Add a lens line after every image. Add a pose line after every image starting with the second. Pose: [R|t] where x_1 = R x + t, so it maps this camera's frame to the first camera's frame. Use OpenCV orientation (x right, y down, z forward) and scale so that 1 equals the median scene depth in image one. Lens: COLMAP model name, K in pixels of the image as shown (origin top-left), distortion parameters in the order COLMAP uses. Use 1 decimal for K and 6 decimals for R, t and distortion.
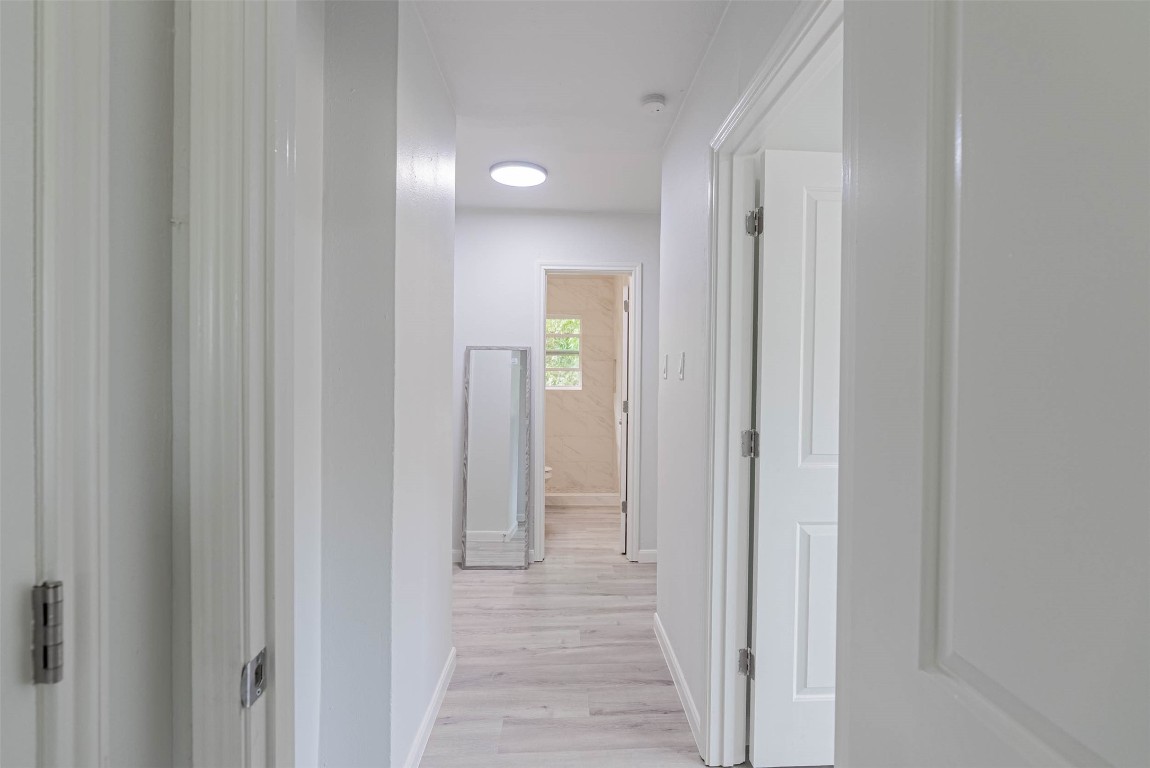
lens RADIAL K [[525.0, 0, 578.7], [0, 525.0, 382.0], [0, 0, 1]] dist [-0.013042, 0.004953]
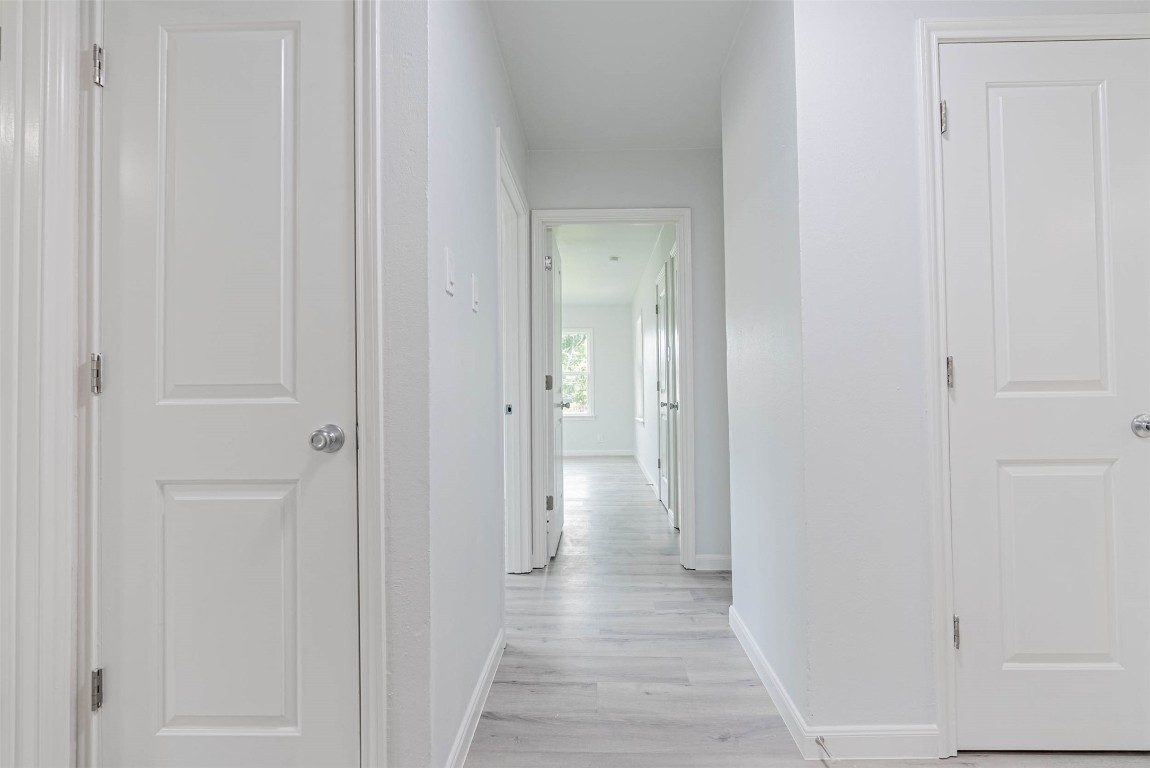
lens RADIAL K [[525.0, 0, 576.6], [0, 525.0, 382.0], [0, 0, 1]] dist [-0.013042, 0.004953]
pose [[-0.997741, -0.005018, 0.066990, -0.001826], [-0.005187, 0.999984, -0.002346, 0.106151], [-0.066977, -0.002688, -0.997751, 1.854097]]
